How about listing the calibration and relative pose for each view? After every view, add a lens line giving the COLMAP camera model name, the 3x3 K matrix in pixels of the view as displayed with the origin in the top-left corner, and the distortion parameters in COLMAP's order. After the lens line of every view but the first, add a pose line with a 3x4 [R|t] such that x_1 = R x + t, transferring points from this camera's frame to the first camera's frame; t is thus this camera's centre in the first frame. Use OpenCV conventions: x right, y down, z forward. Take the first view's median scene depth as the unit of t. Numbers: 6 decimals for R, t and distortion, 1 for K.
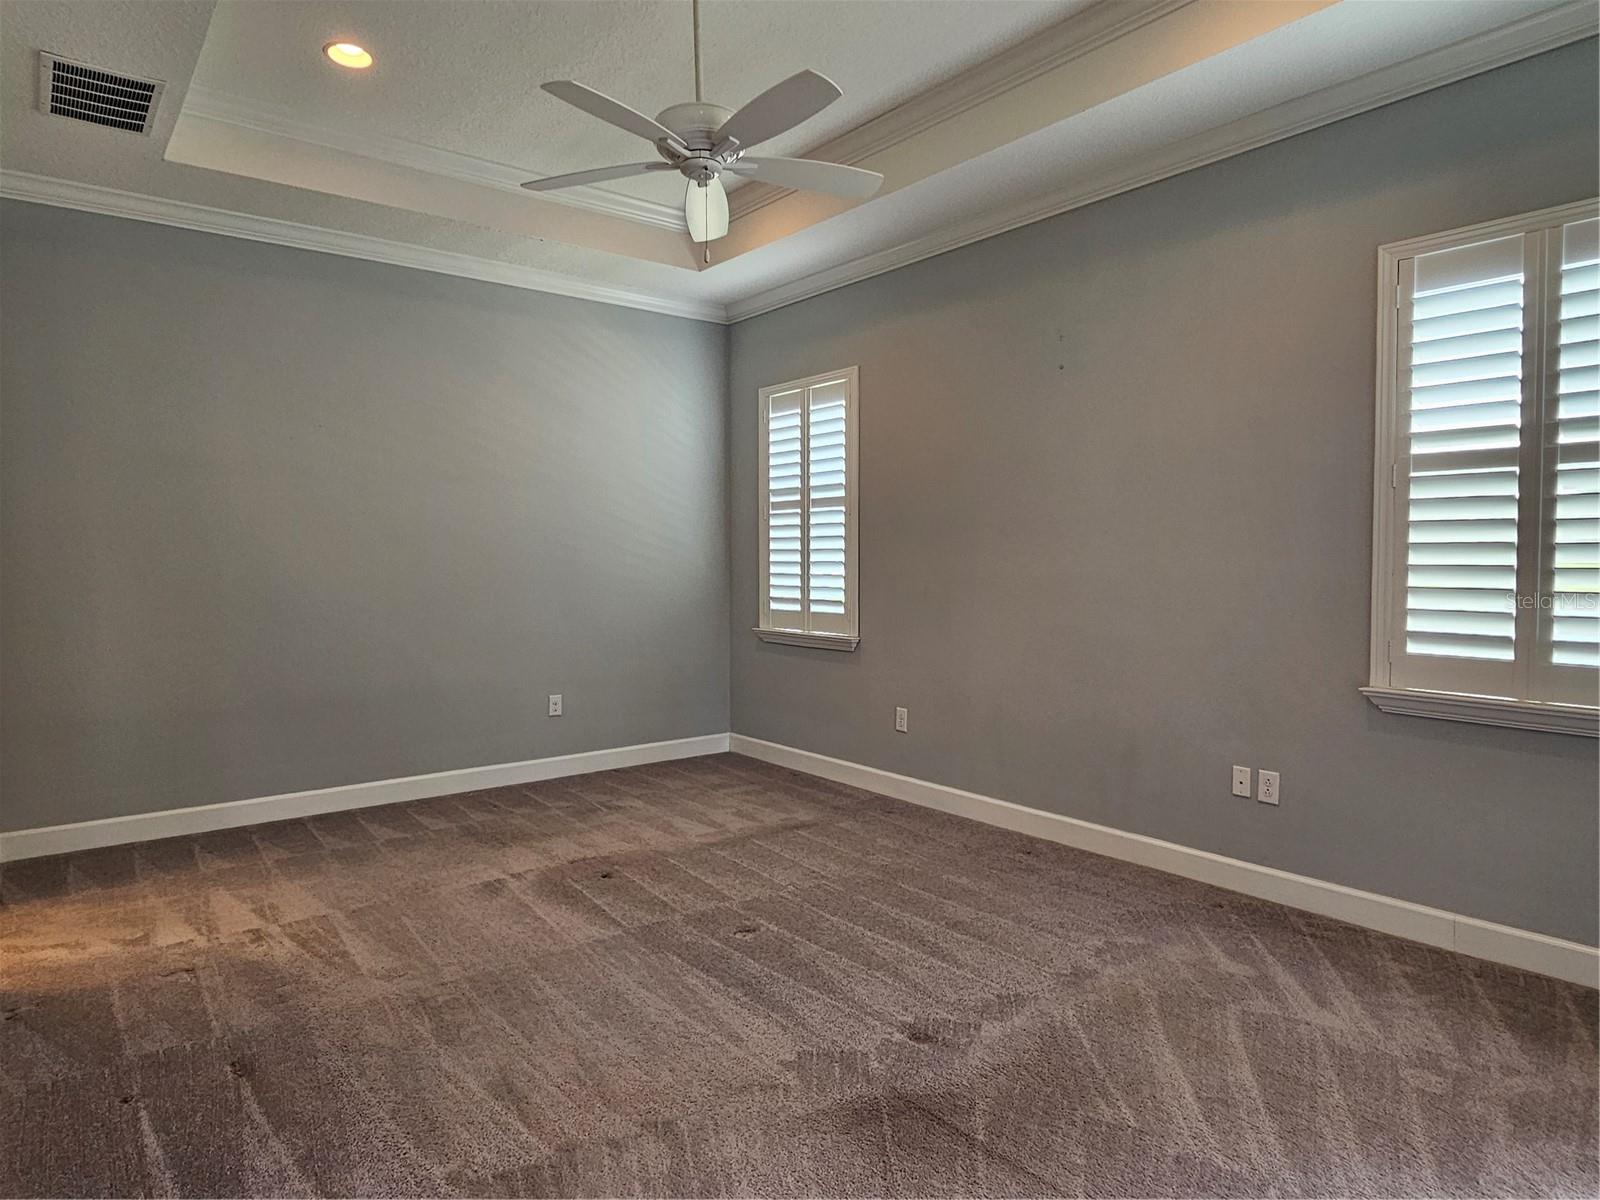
lens RADIAL K [[998.6, 0, 747.2], [0, 998.6, 590.4], [0, 0, 1]] dist [0.022090, -0.001267]
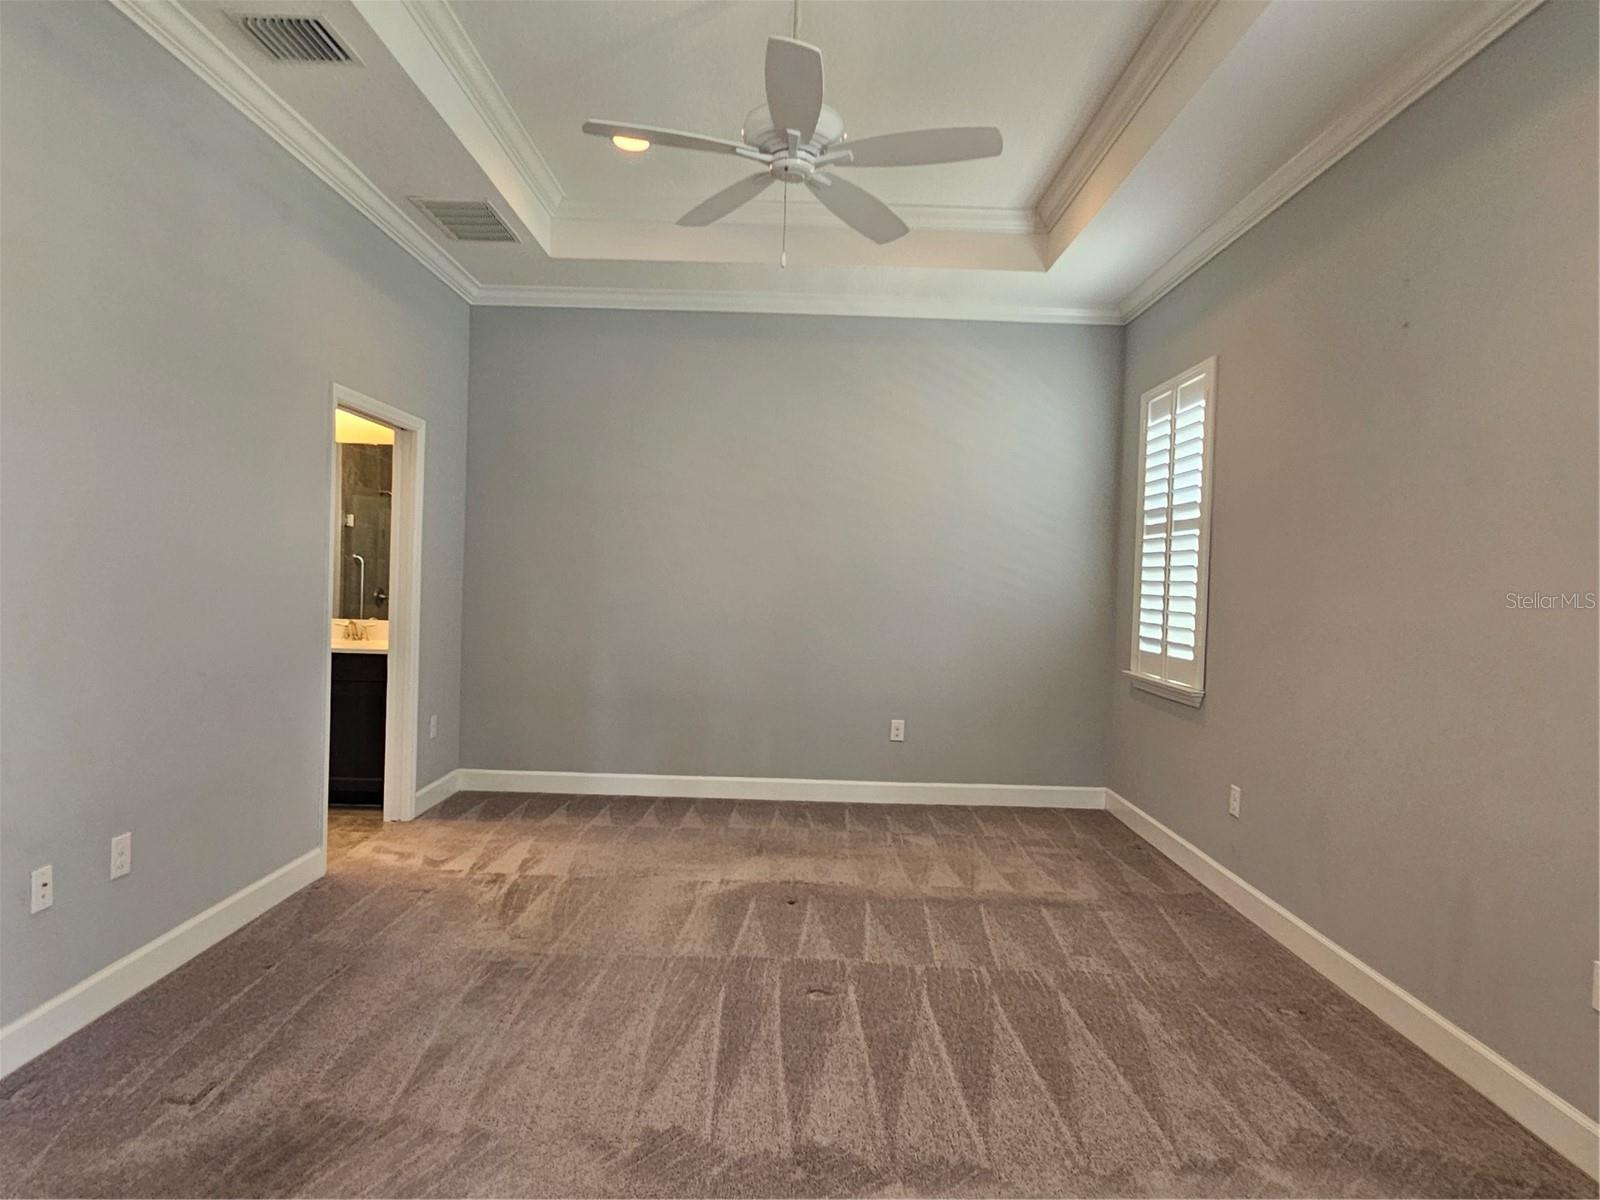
lens RADIAL K [[963.5, 0, 774.2], [0, 963.5, 596.2], [0, 0, 1]] dist [0.001464, -0.000905]
pose [[0.793630, 0.039615, -0.607109, 0.300768], [-0.053903, 0.998532, -0.005308, -0.006863], [0.606008, 0.036937, 0.794601, 0.167316]]
